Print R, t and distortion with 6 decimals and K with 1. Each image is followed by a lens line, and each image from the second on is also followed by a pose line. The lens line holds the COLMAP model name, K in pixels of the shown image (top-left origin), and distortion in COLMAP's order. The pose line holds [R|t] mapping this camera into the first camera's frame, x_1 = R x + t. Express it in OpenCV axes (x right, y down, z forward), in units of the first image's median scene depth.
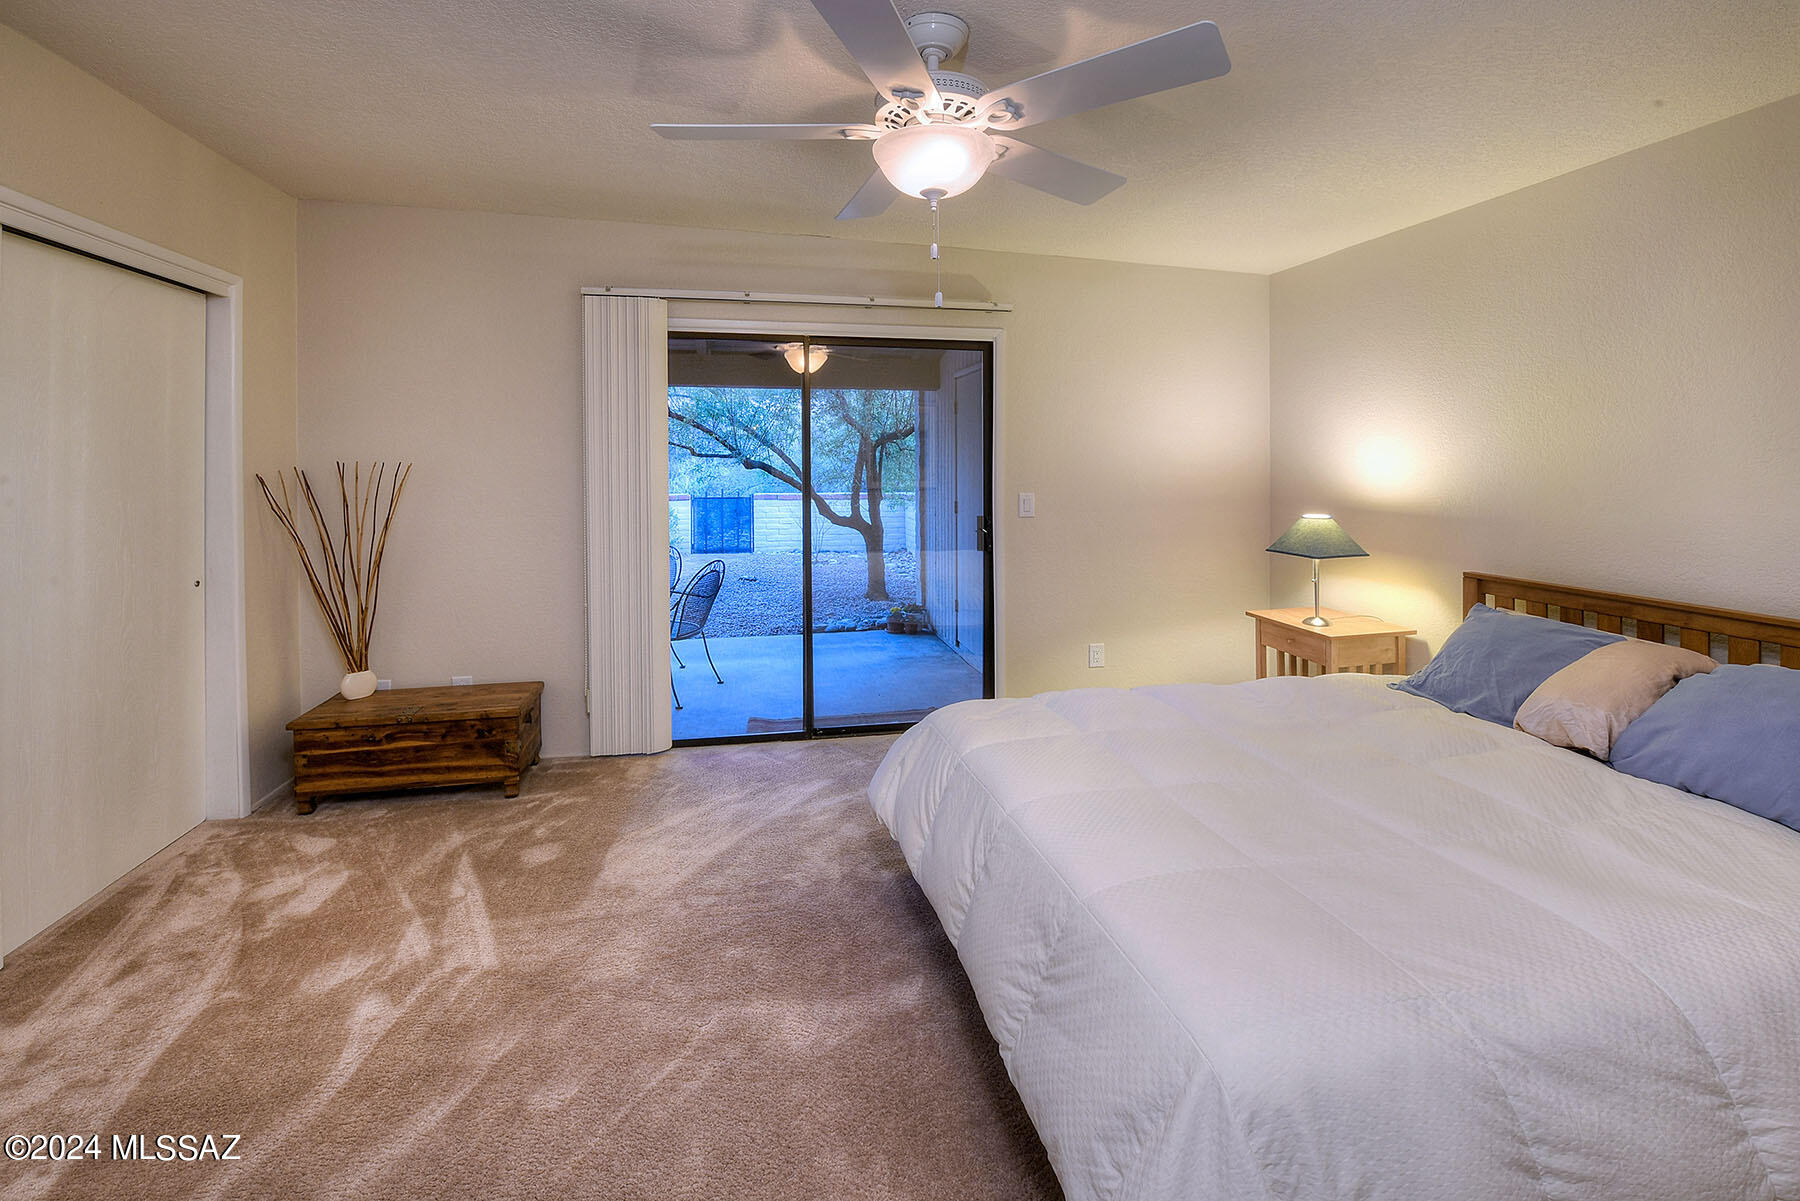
lens RADIAL K [[793.1, 0, 903.2], [0, 793.1, 485.9], [0, 0, 1]] dist [-0.000992, -0.006806]
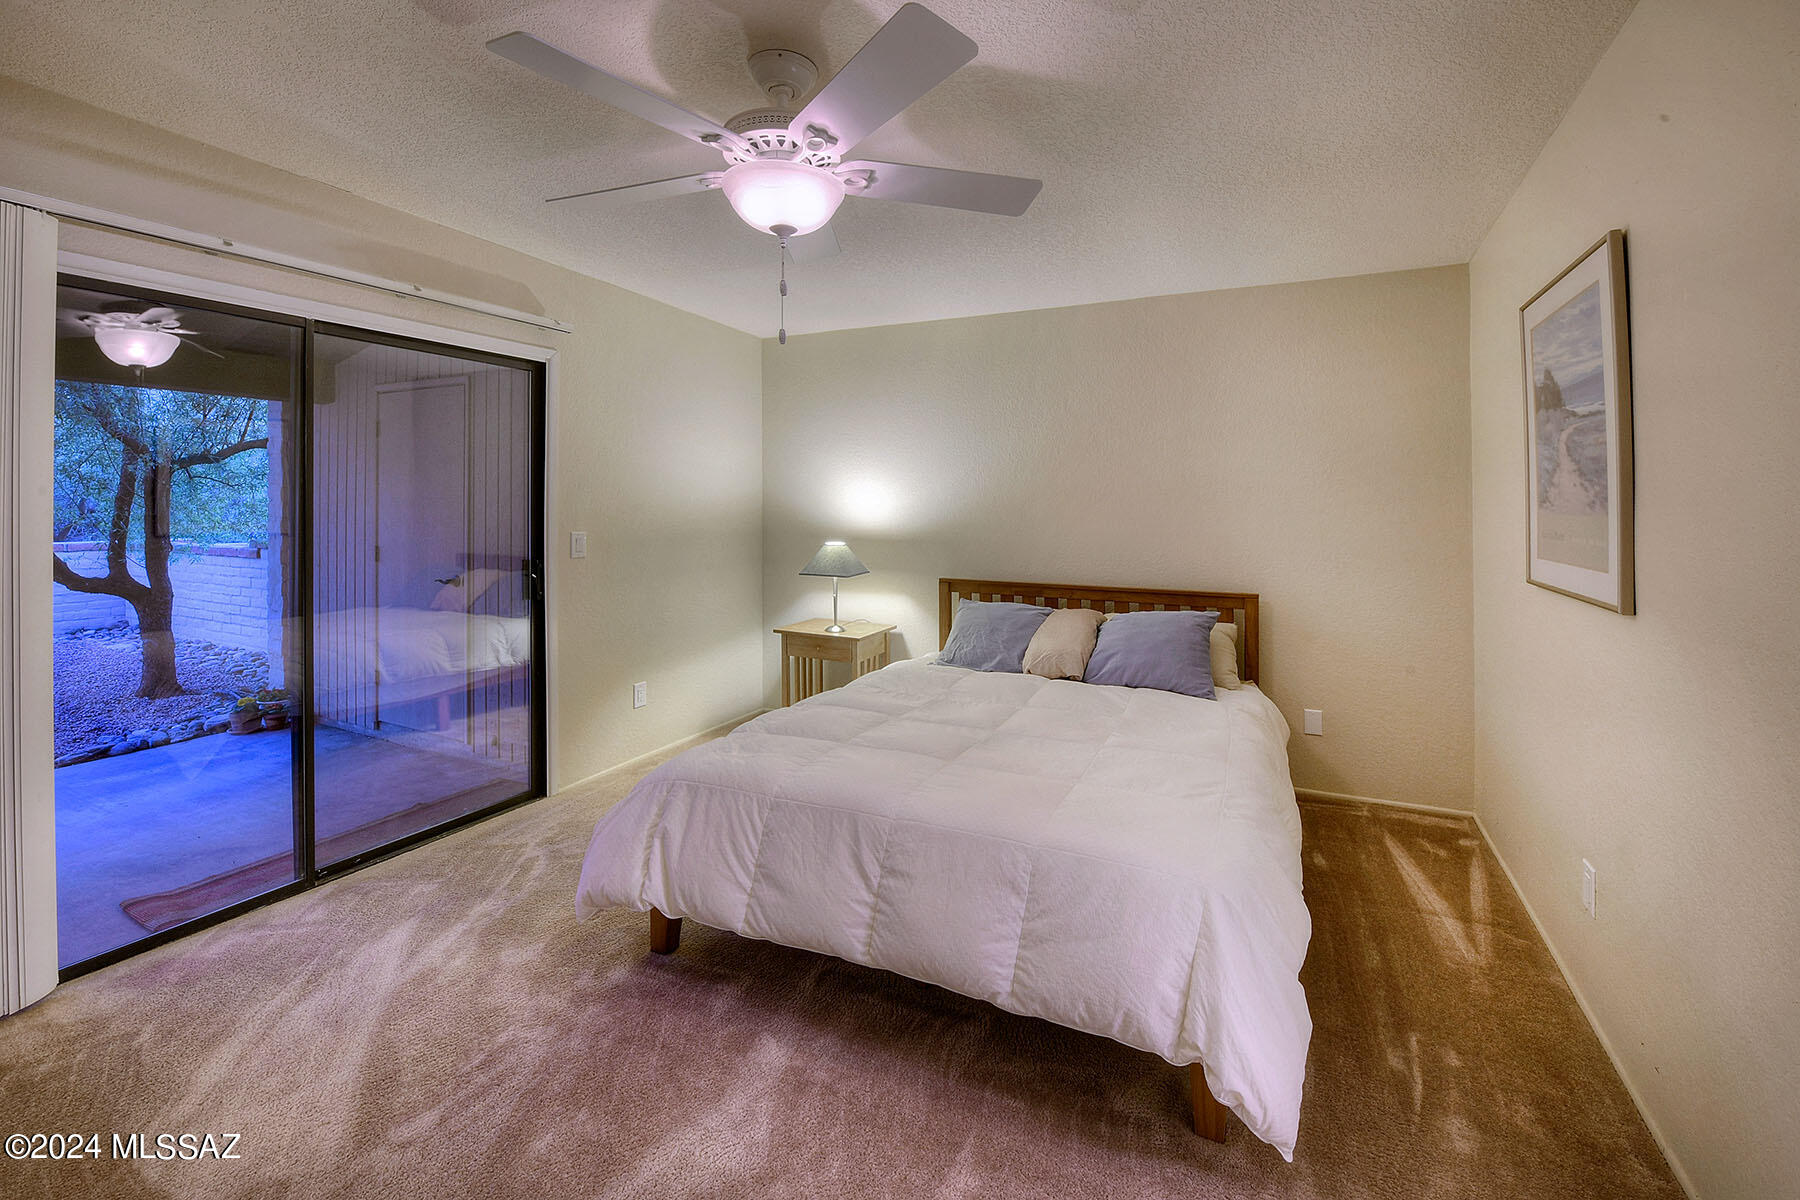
lens RADIAL K [[782.5, 0, 904.1], [0, 782.5, 500.4], [0, 0, 1]] dist [0.000126, -0.006648]
pose [[0.612807, 0.004992, 0.790217, -0.376399], [0.017505, 0.999649, -0.019891, -0.002810], [-0.790038, 0.026022, 0.612505, 0.162673]]
